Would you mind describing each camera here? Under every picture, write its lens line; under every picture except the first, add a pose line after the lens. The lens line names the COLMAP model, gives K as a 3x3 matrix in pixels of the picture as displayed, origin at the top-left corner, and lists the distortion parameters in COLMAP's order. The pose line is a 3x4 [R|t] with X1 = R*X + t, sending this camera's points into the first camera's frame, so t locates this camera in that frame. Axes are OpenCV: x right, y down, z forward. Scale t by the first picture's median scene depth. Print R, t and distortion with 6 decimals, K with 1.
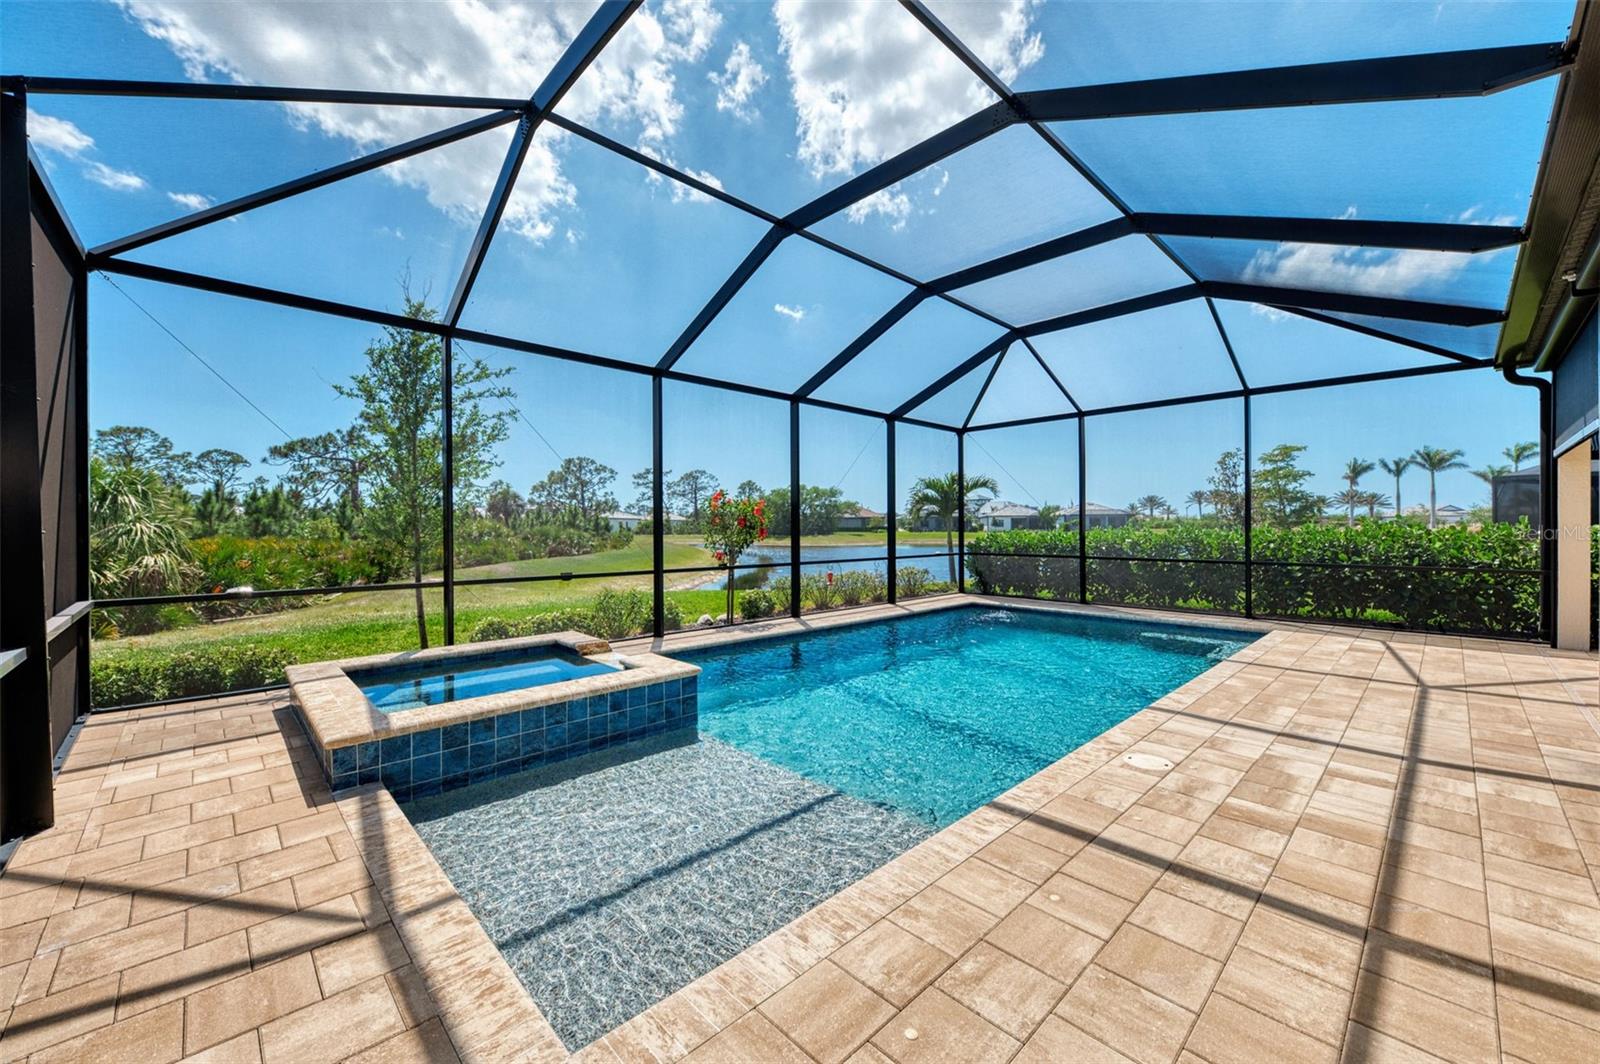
lens RADIAL K [[618.0, 0, 799.0], [0, 618.0, 528.5], [0, 0, 1]] dist [0.003256, -0.000224]
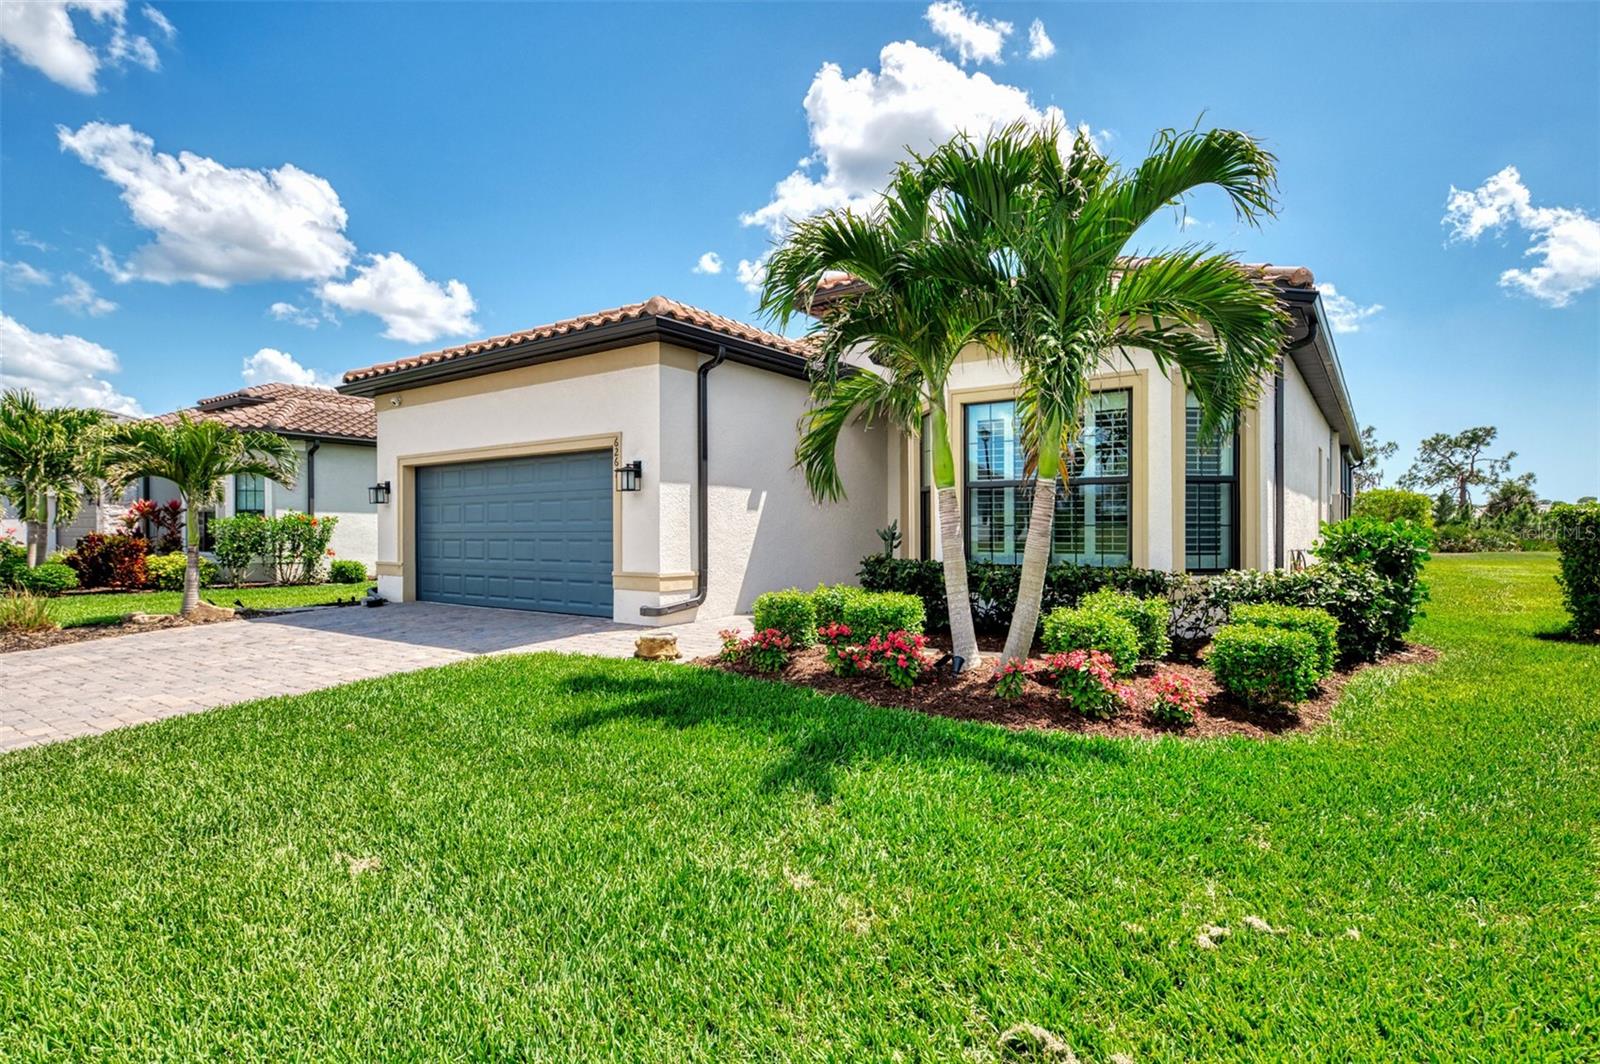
lens RADIAL K [[810.7, 0, 800.0], [0, 810.7, 532.0], [0, 0, 1]] dist [0.006237, 0.000590]
pose [[0.176713, 0.002945, -0.984258, 0.352645], [-0.002415, 0.999994, 0.002558, 0.002668], [0.984259, 0.001924, 0.176719, -0.156815]]
